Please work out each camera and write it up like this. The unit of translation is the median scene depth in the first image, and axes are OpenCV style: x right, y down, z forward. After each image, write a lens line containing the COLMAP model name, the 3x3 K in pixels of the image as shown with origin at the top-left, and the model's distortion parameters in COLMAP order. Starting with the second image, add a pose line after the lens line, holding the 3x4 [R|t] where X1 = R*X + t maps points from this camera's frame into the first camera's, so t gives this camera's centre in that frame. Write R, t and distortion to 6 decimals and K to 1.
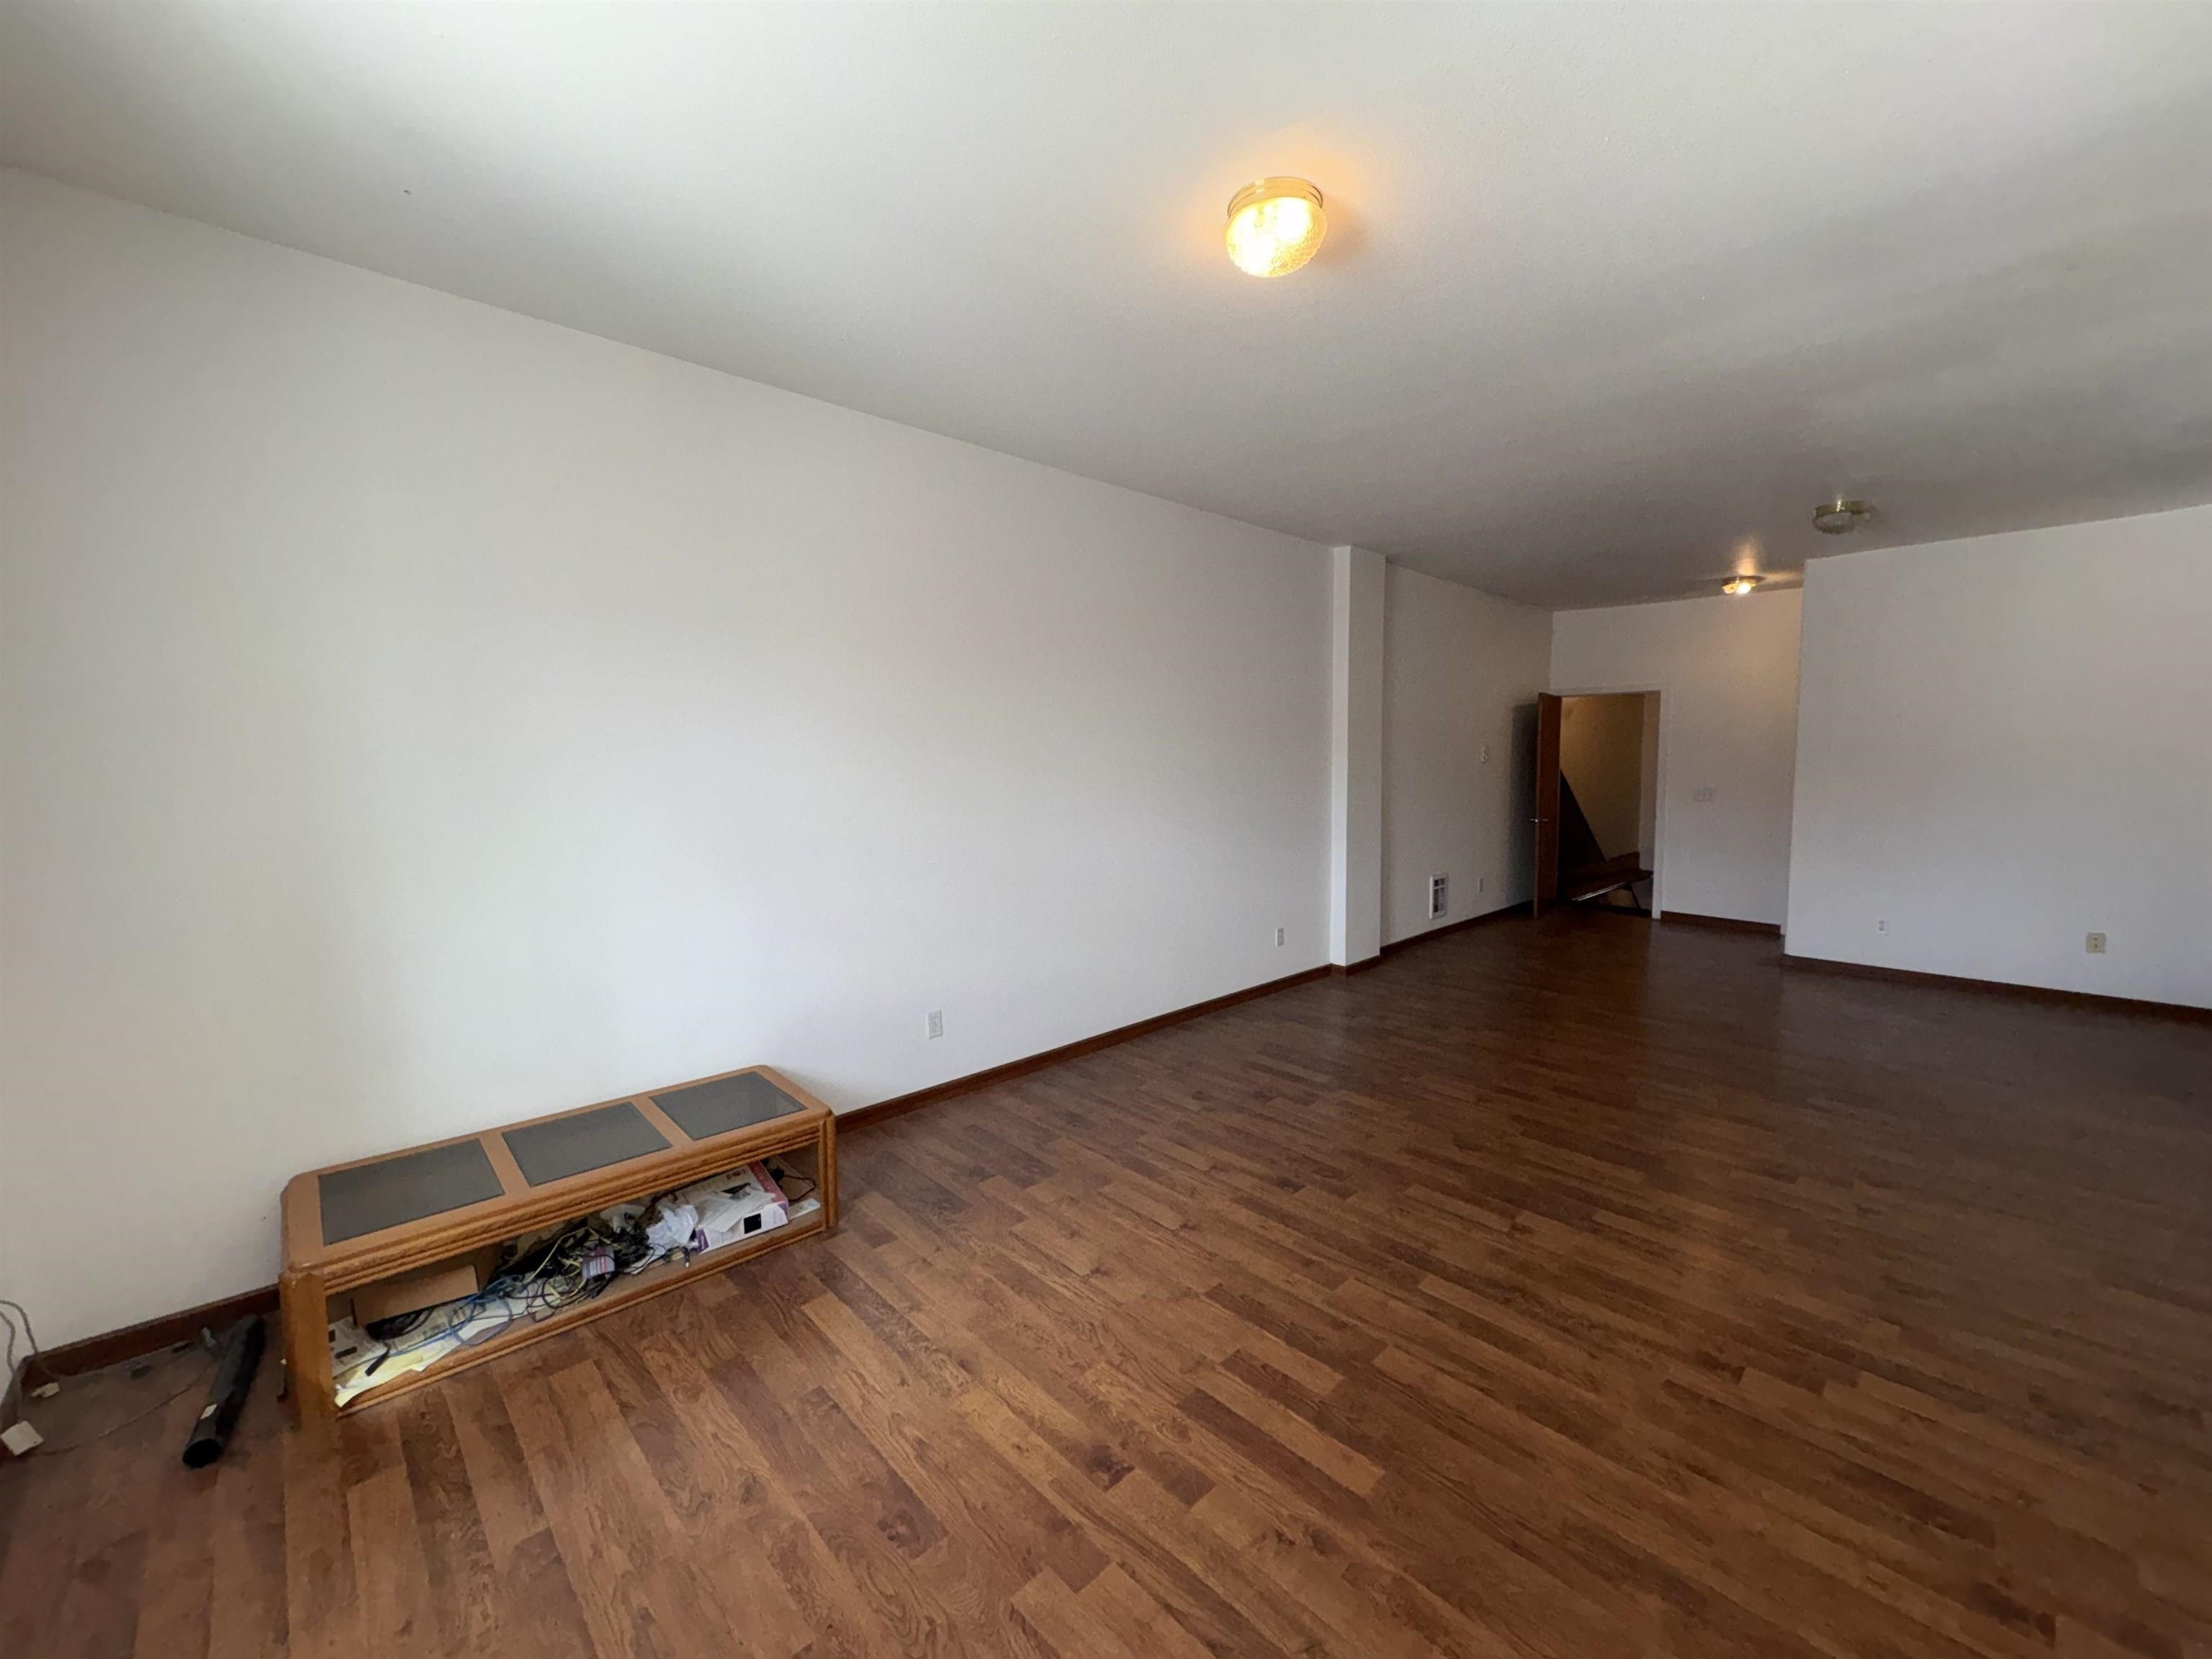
lens RADIAL K [[874.9, 0, 1106.0], [0, 874.9, 829.5], [0, 0, 1]] dist [0.000706, 0.000486]
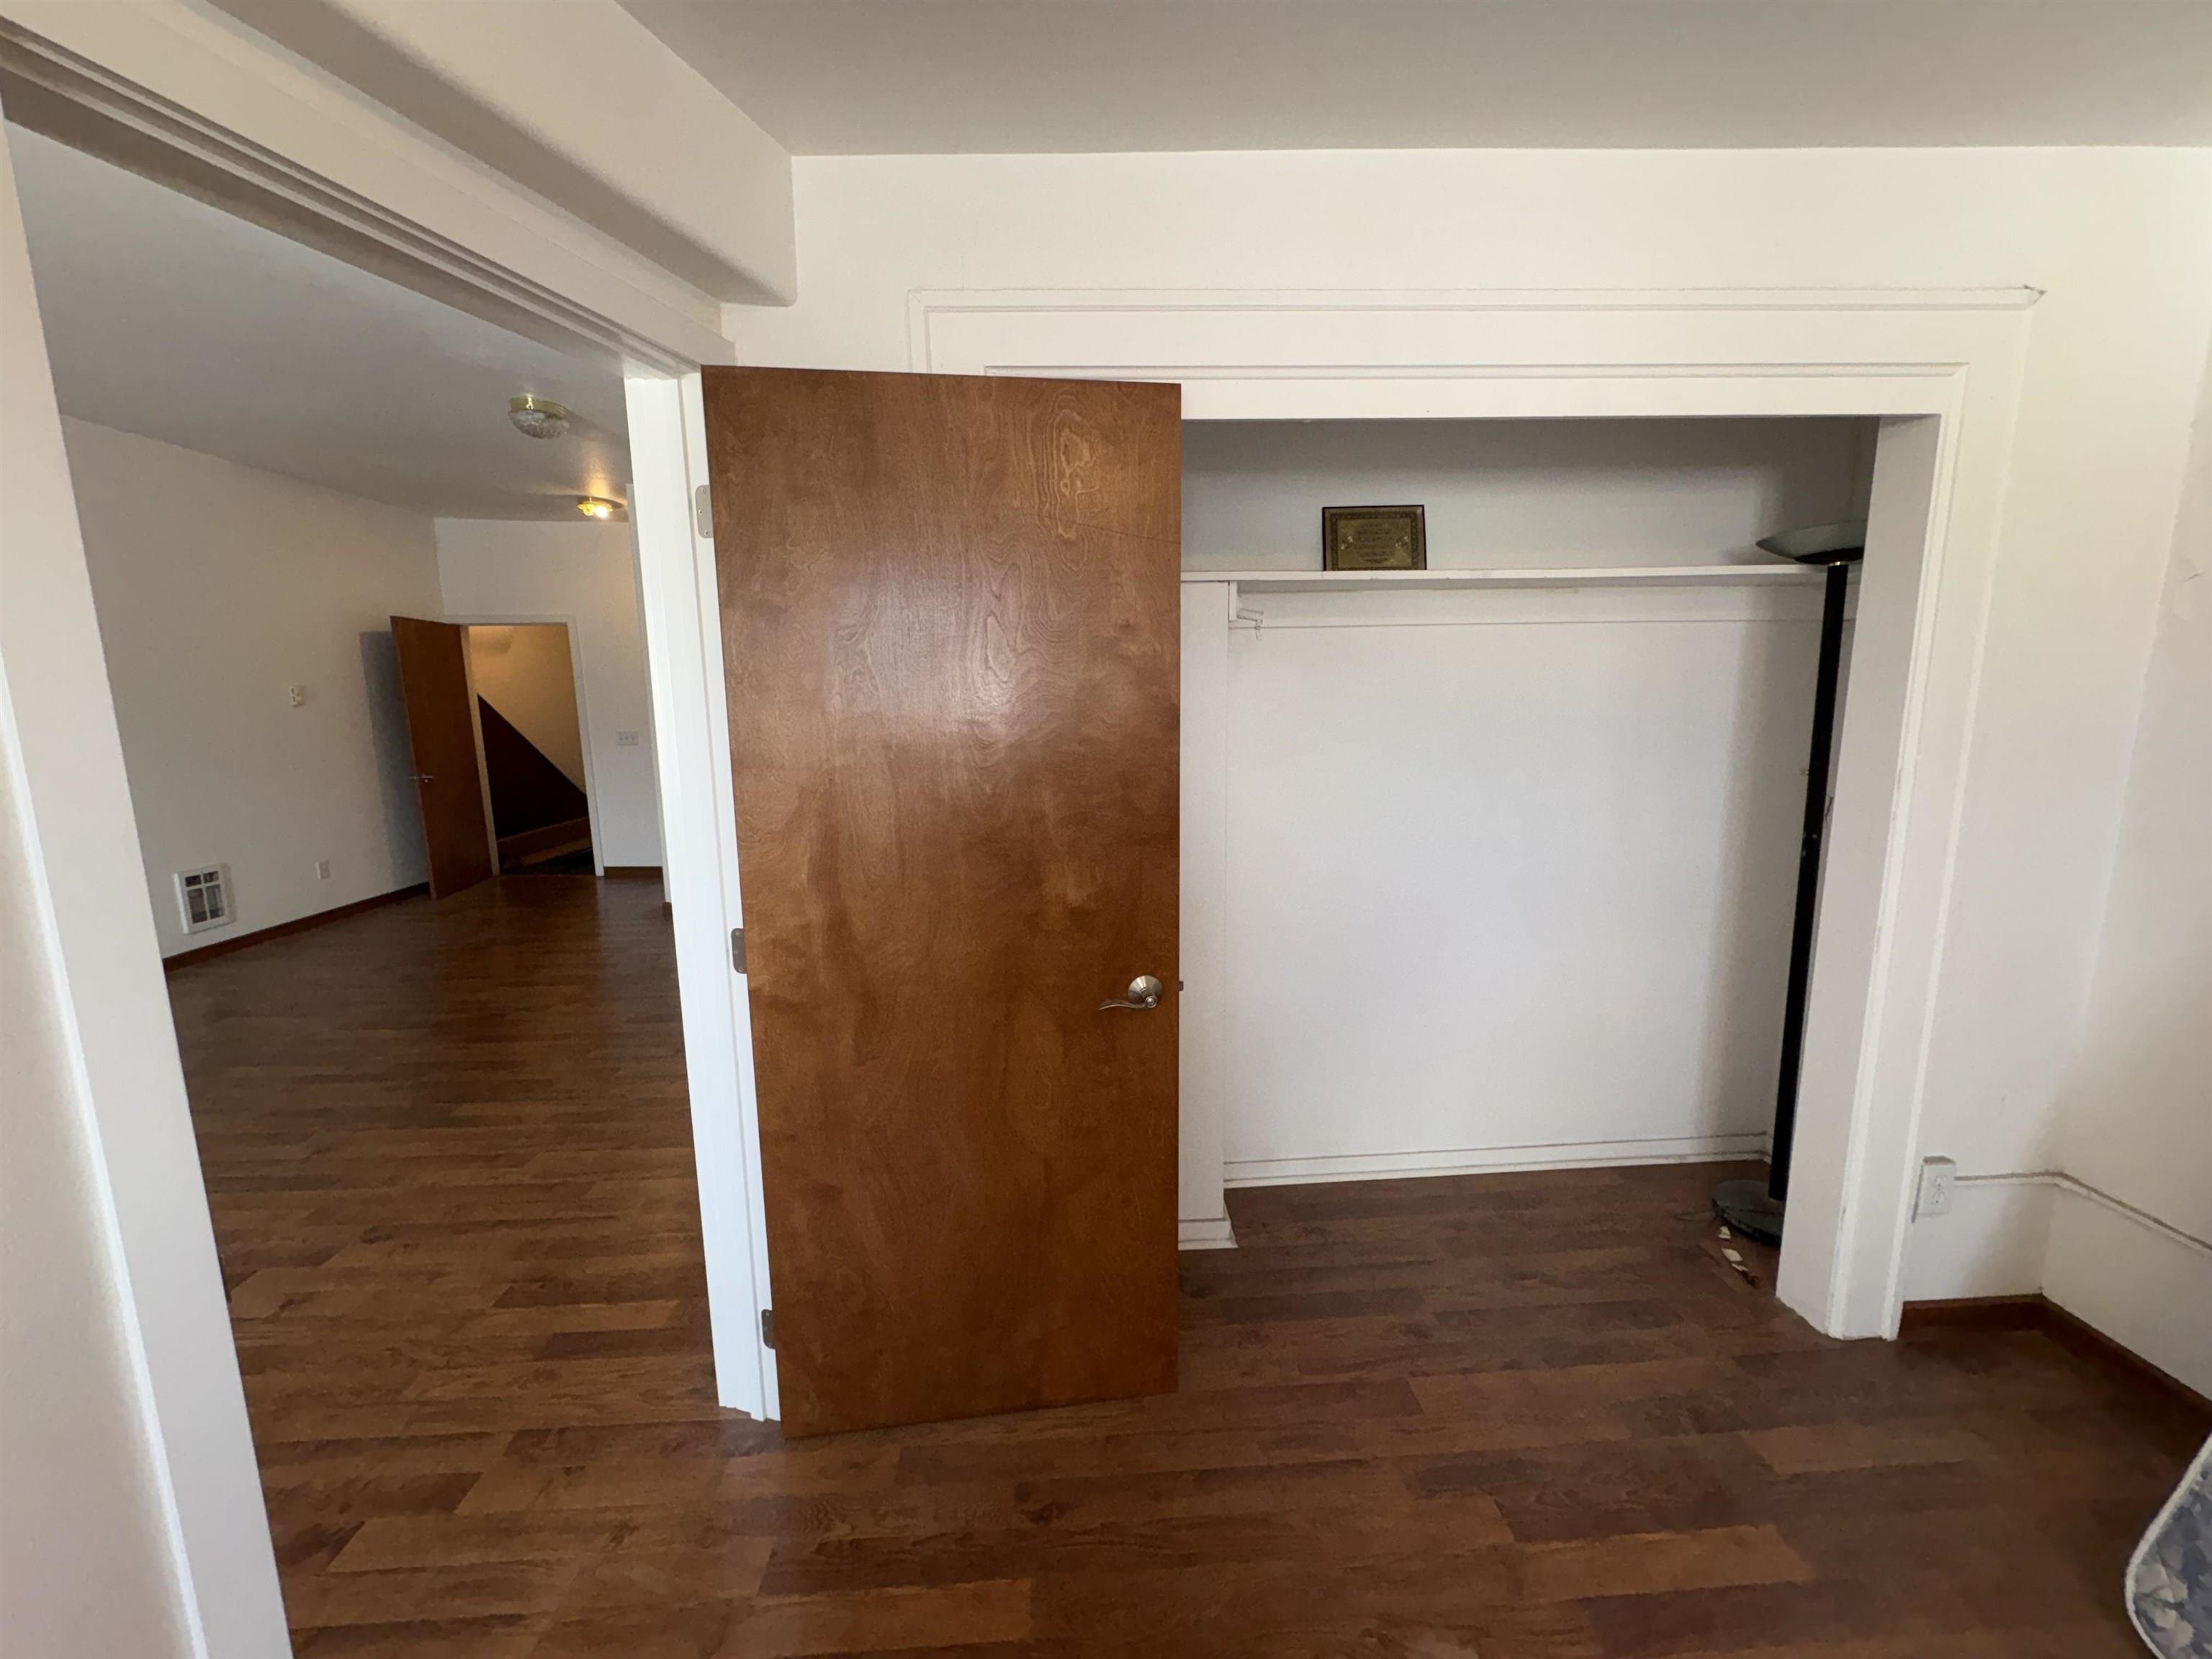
lens RADIAL K [[874.9, 0, 1106.0], [0, 874.9, 829.5], [0, 0, 1]] dist [0.000706, 0.000486]
pose [[0.662110, -0.115250, 0.740491, 0.587603], [0.068456, 0.993274, 0.093383, 0.008529], [-0.746273, -0.011138, 0.665546, -0.009338]]
